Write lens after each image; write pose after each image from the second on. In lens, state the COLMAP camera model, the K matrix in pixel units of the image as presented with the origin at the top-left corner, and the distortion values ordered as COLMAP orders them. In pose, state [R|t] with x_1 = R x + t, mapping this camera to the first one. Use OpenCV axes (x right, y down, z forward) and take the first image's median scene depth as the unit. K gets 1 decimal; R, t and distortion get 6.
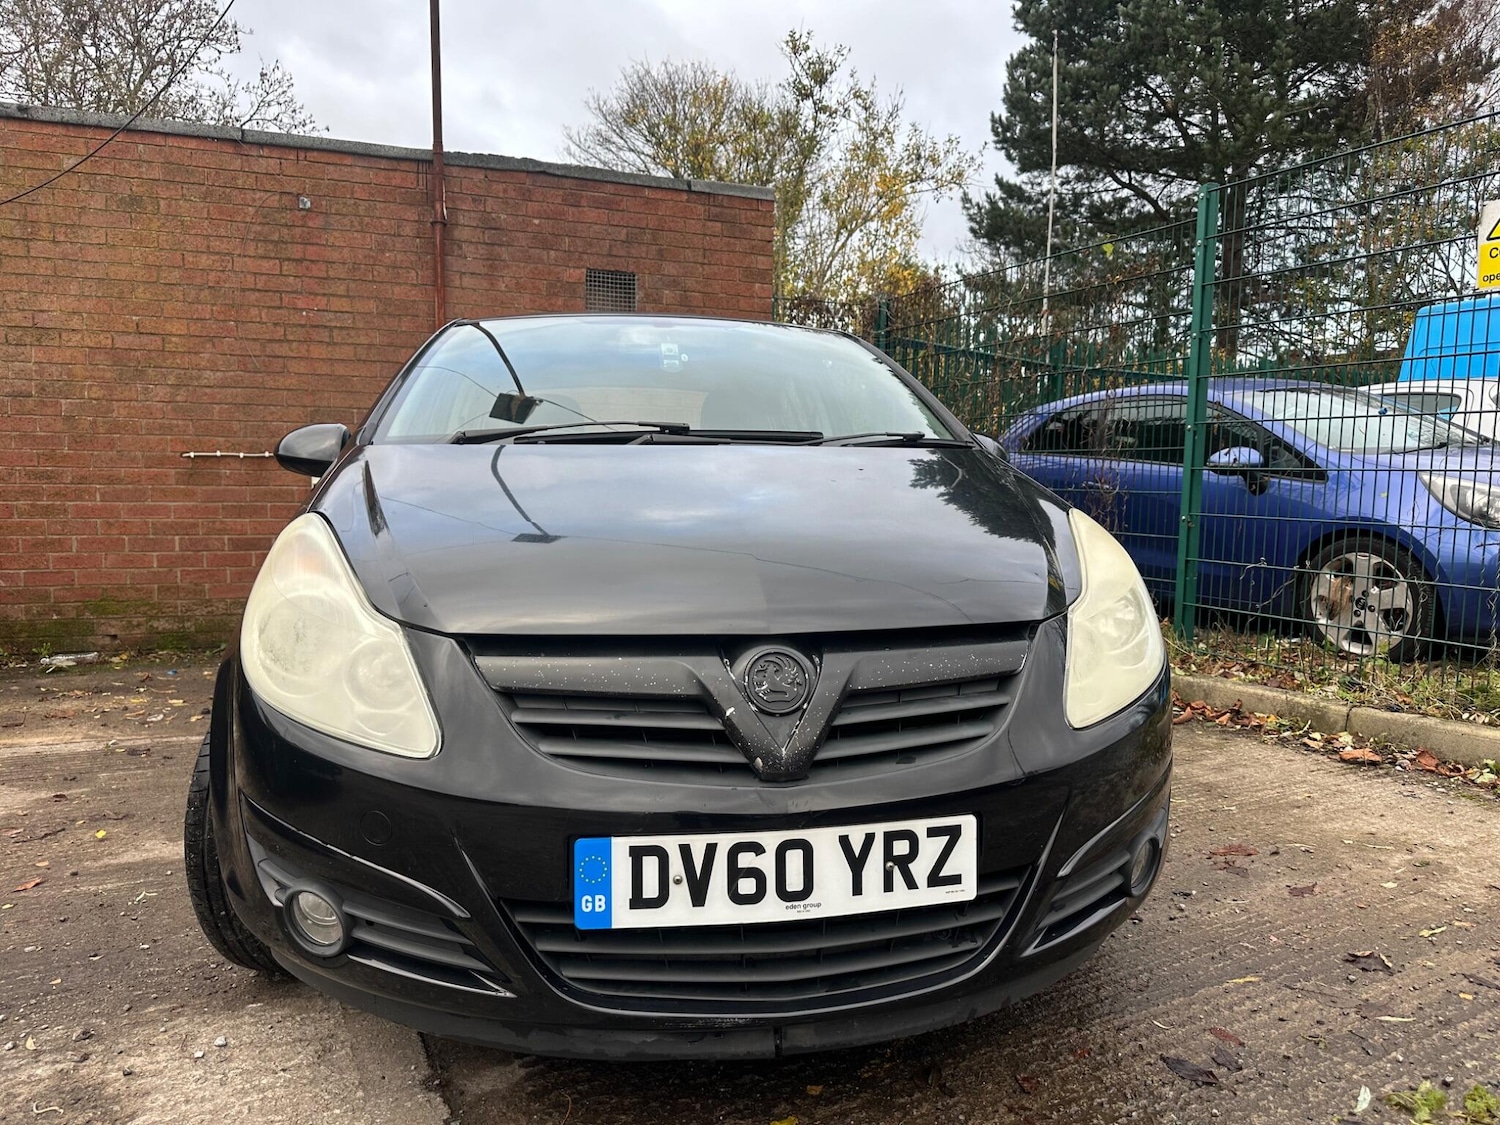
lens RADIAL K [[1046.4, 0, 750.0], [0, 1046.4, 562.5], [0, 0, 1]] dist [0.059855, -0.081991]
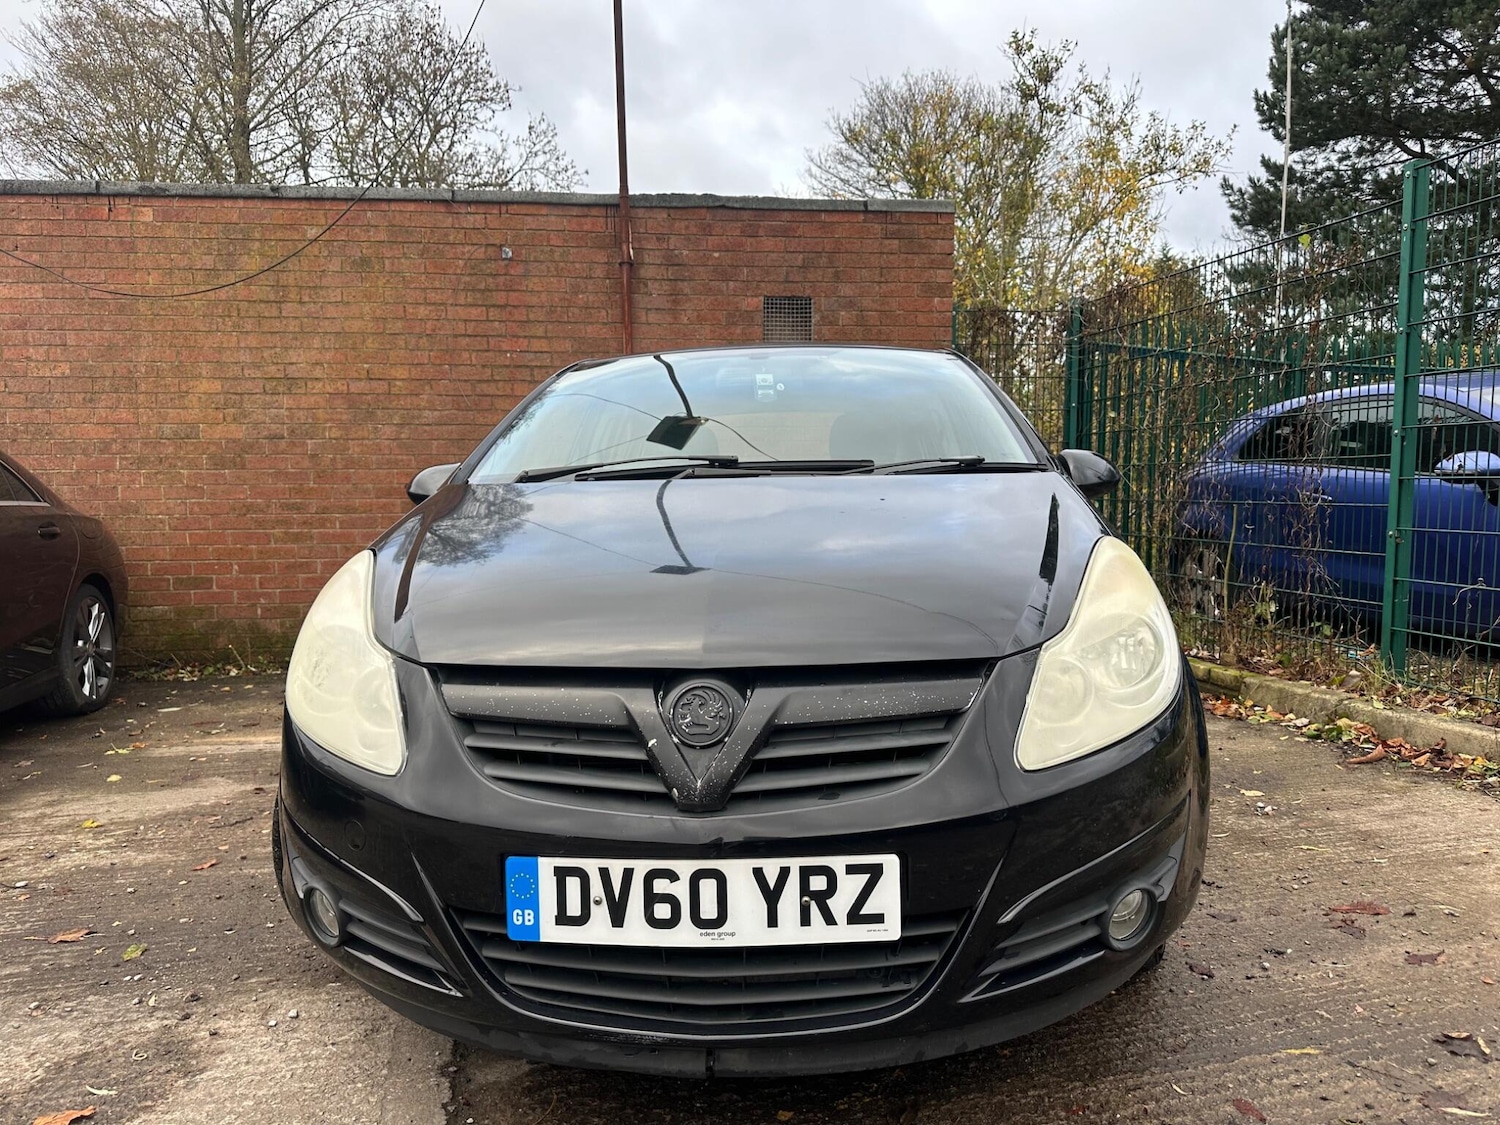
lens RADIAL K [[1032.5, 0, 756.3], [0, 1032.5, 584.8], [0, 0, 1]] dist [0.085812, -0.091424]
pose [[0.974078, 0.000390, -0.226214, 0.074816], [0.001447, 0.999967, 0.007955, -0.005544], [0.226210, -0.008076, 0.974045, 0.004182]]
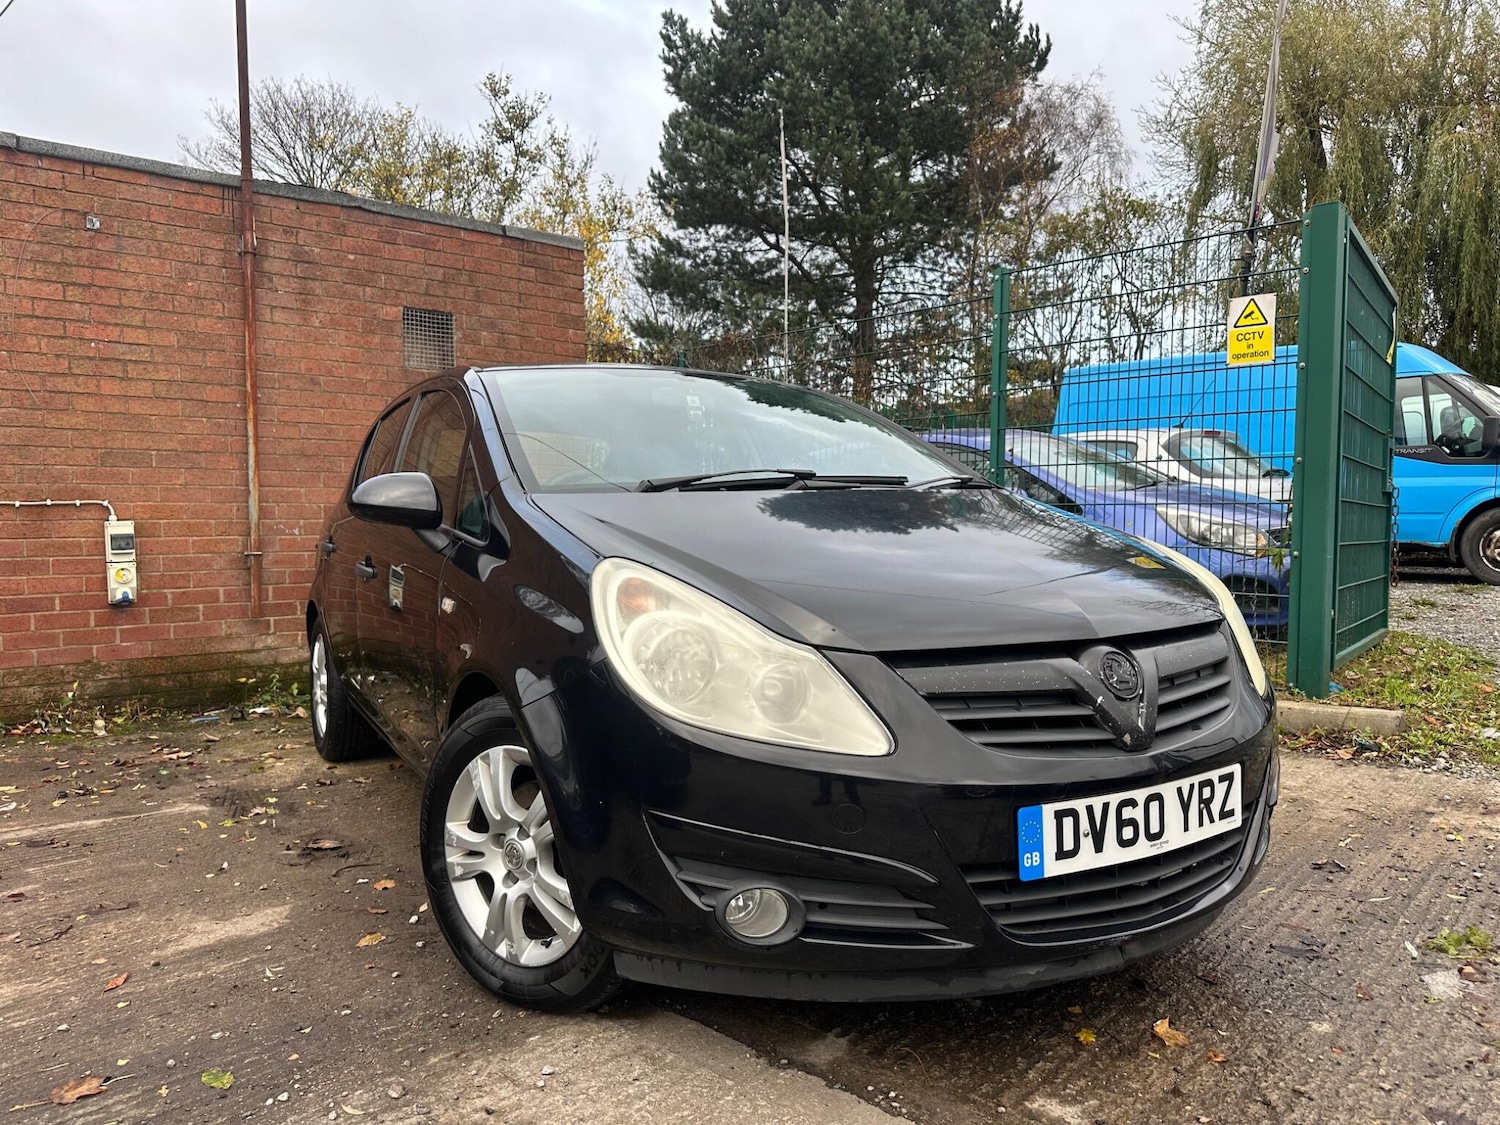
lens RADIAL K [[1051.2, 0, 754.8], [0, 1051.2, 570.7], [0, 0, 1]] dist [0.003854, -0.005486]
pose [[0.943442, -0.033996, 0.329790, -0.197558], [0.043553, 0.998817, -0.021632, -0.001153], [-0.328665, 0.034772, 0.943806, -0.018006]]
